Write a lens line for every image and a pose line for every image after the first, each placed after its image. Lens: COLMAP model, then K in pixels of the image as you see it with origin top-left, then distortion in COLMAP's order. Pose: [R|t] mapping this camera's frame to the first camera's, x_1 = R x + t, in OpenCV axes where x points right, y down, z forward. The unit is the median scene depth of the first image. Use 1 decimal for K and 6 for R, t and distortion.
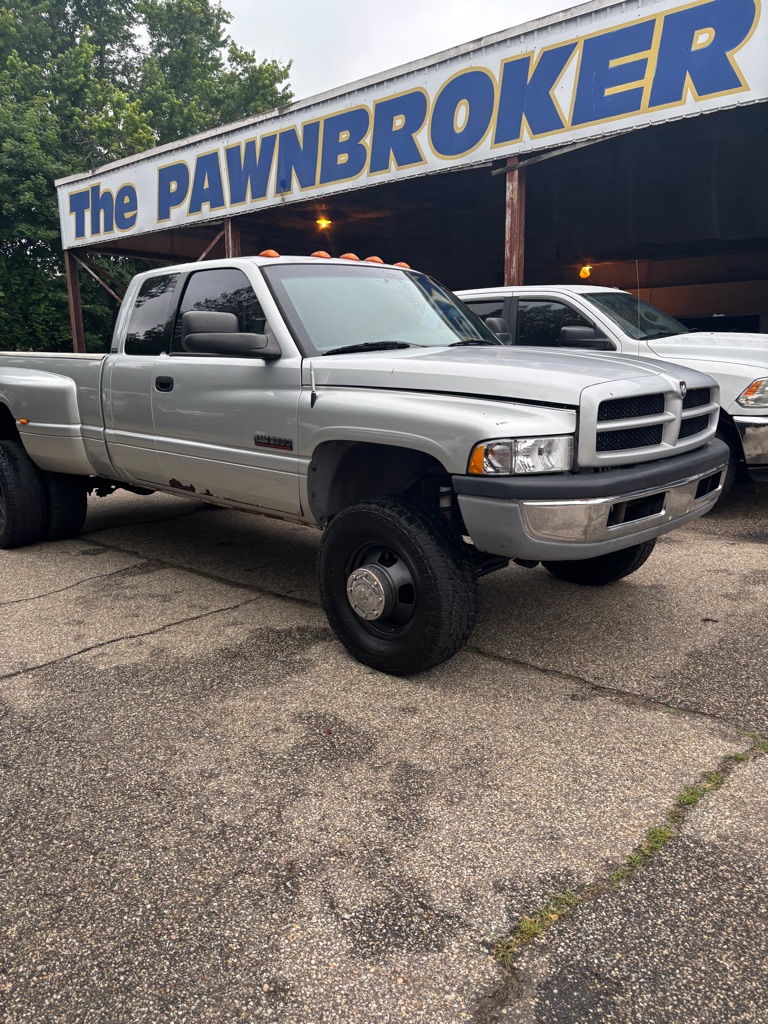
lens RADIAL K [[754.9, 0, 384.0], [0, 754.9, 512.0], [0, 0, 1]] dist [0.058795, -0.062261]
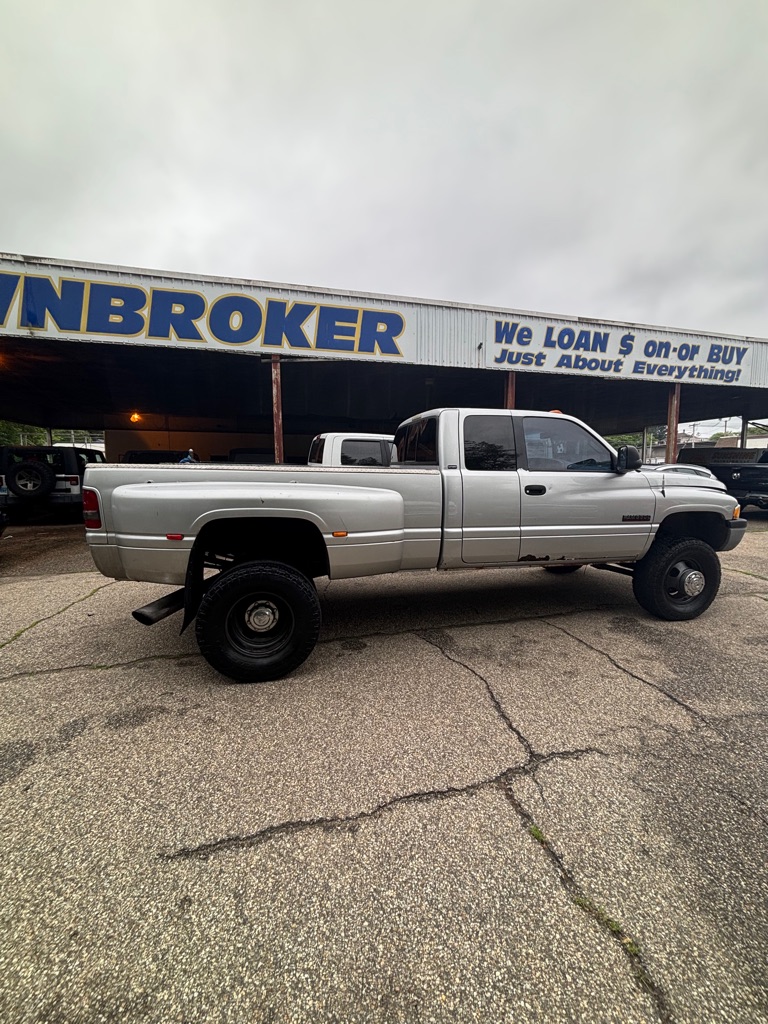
lens RADIAL K [[410.1, 0, 379.3], [0, 410.1, 512.4], [0, 0, 1]] dist [-0.011544, 0.006826]
pose [[0.552764, -0.077855, 0.829693, -0.539356], [0.160551, 0.986923, -0.014354, -0.079376], [-0.817726, 0.141142, 0.558035, 0.396283]]
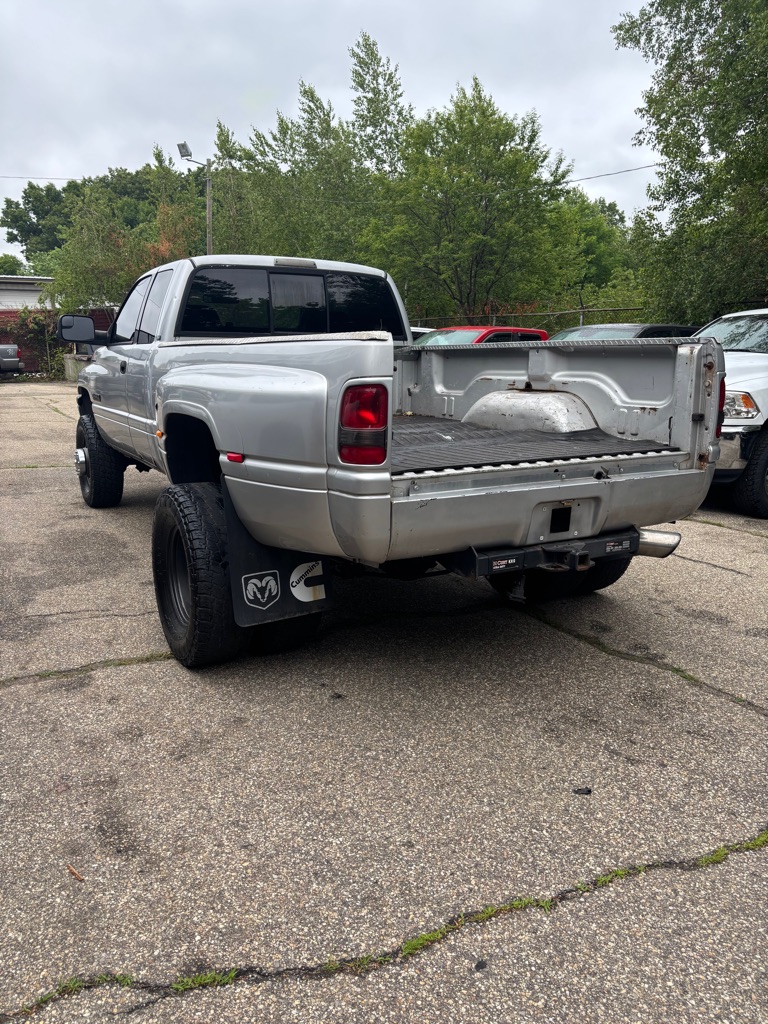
lens RADIAL K [[782.3, 0, 381.4], [0, 782.3, 503.9], [0, 0, 1]] dist [0.027412, -0.000790]
pose [[-0.958714, -0.044380, 0.280889, -0.355319], [0.070016, 0.920502, 0.384414, -0.240688], [-0.275619, 0.388209, -0.879390, 1.160169]]
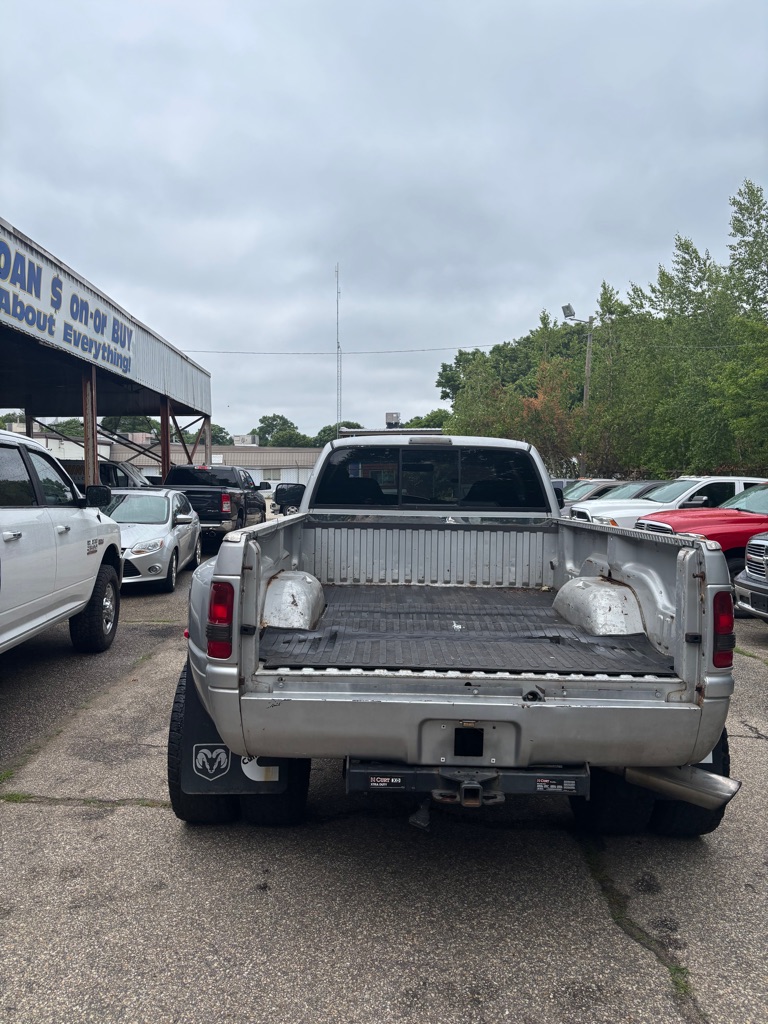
lens RADIAL K [[776.0, 0, 375.5], [0, 776.0, 507.7], [0, 0, 1]] dist [0.048603, -0.059063]
pose [[-0.686045, -0.016241, 0.727378, -0.531833], [0.150669, 0.974907, 0.163875, -0.239704], [-0.711787, 0.222019, -0.666383, 1.042313]]
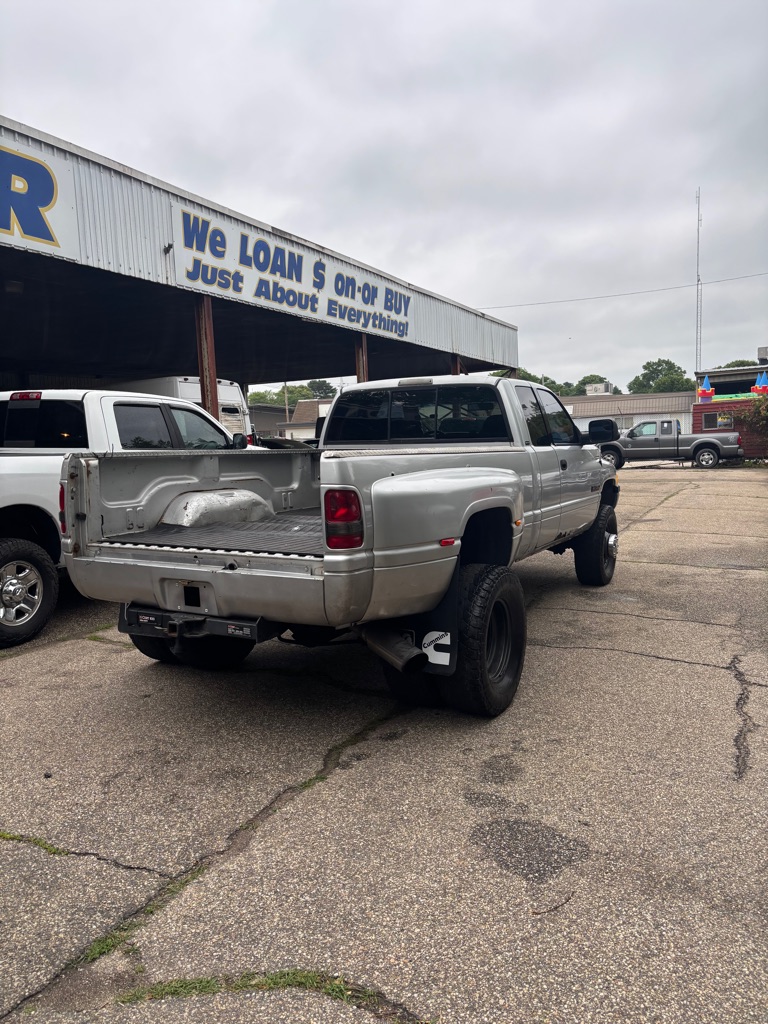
lens RADIAL K [[776.0, 0, 375.5], [0, 776.0, 507.7], [0, 0, 1]] dist [0.048603, -0.059063]
pose [[-0.260958, -0.064188, 0.963214, -0.780395], [0.228140, 0.965422, 0.126144, -0.172873], [-0.938005, 0.252666, -0.237291, 0.825215]]
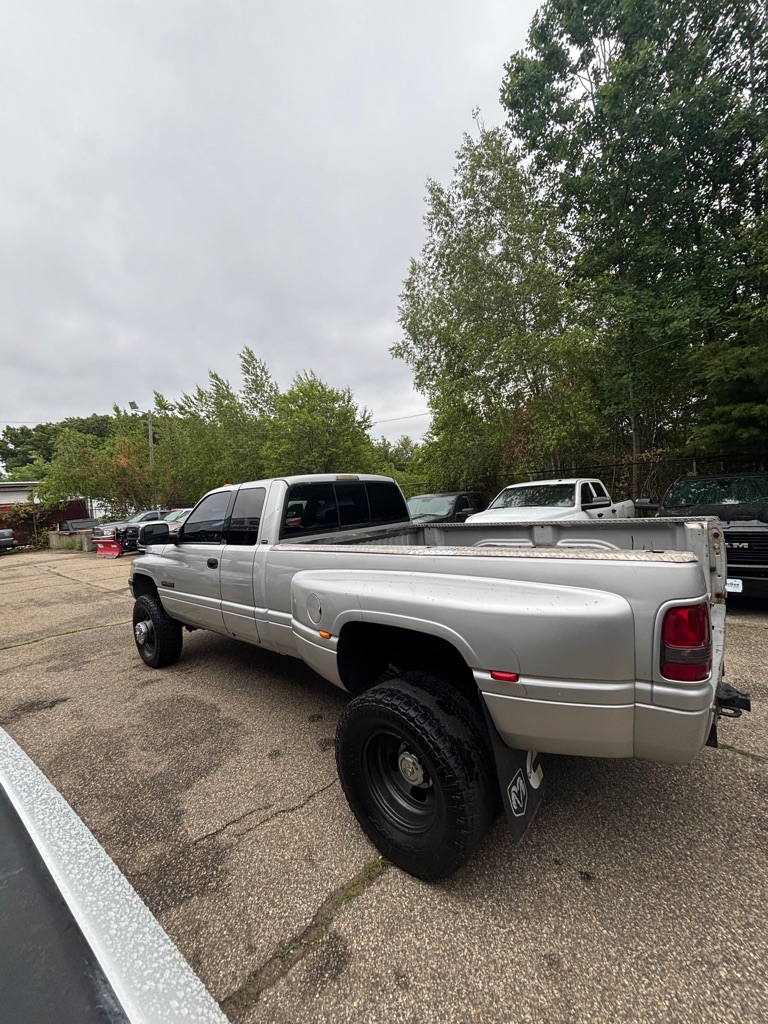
lens RADIAL K [[411.8, 0, 384.0], [0, 411.8, 512.0], [0, 0, 1]] dist [0.000449, 0.000752]
pose [[-0.995116, 0.087577, -0.045552, -0.141477], [0.073748, 0.966284, 0.246691, -0.253722], [0.065621, 0.242127, -0.968023, 1.027542]]
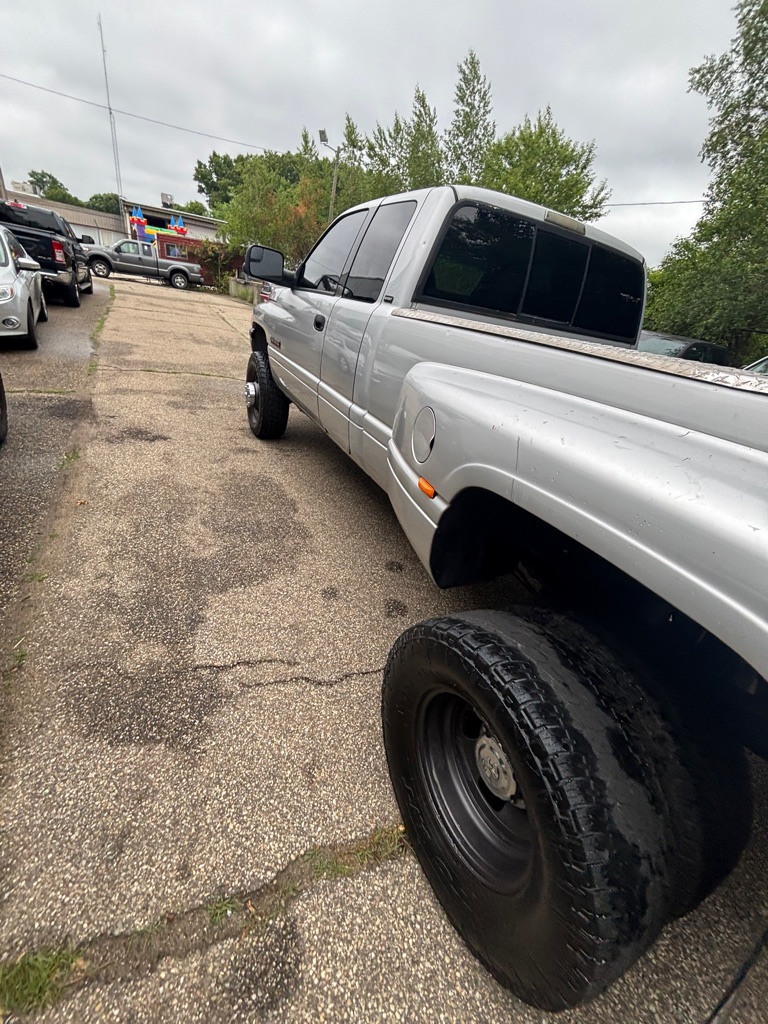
lens RADIAL K [[411.8, 0, 384.0], [0, 411.8, 512.0], [0, 0, 1]] dist [0.000449, 0.000752]
pose [[-0.931325, -0.278133, 0.235109, -0.130443], [-0.076394, 0.780401, 0.620595, -0.194966], [-0.356087, 0.560014, -0.748055, 0.903609]]
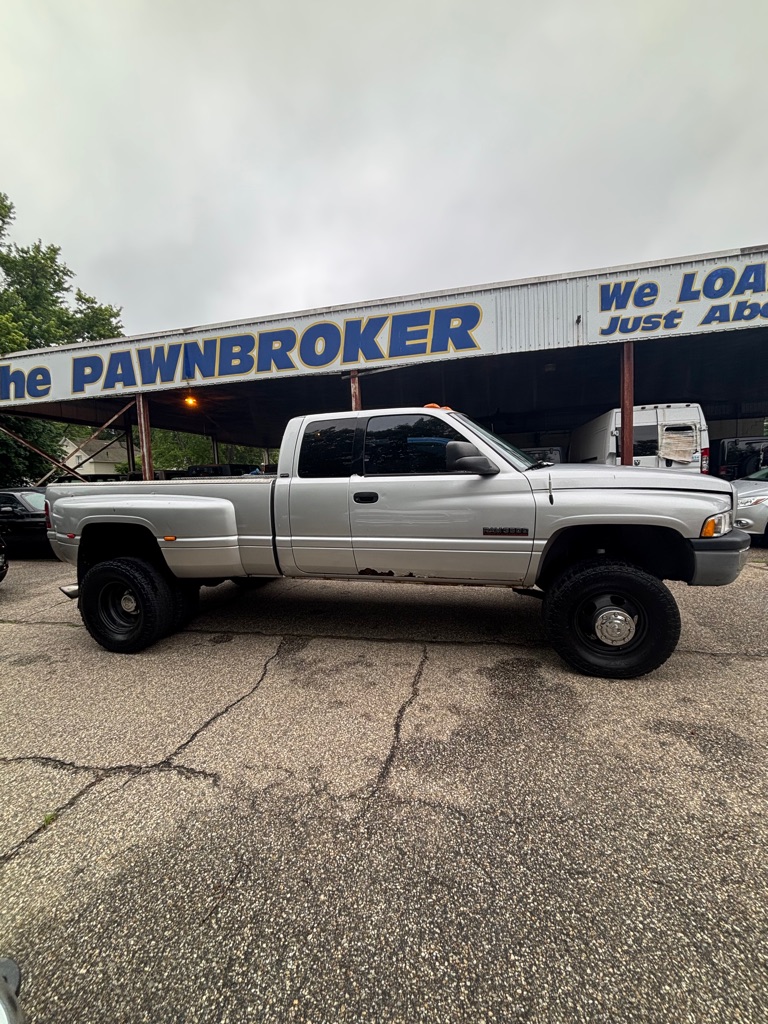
lens RADIAL K [[410.1, 0, 379.3], [0, 410.1, 512.4], [0, 0, 1]] dist [-0.011544, 0.006826]
pose [[0.878216, -0.068861, 0.473280, -0.294198], [0.126895, 0.987662, -0.091763, -0.036468], [-0.461122, 0.140645, 0.876119, 0.182276]]
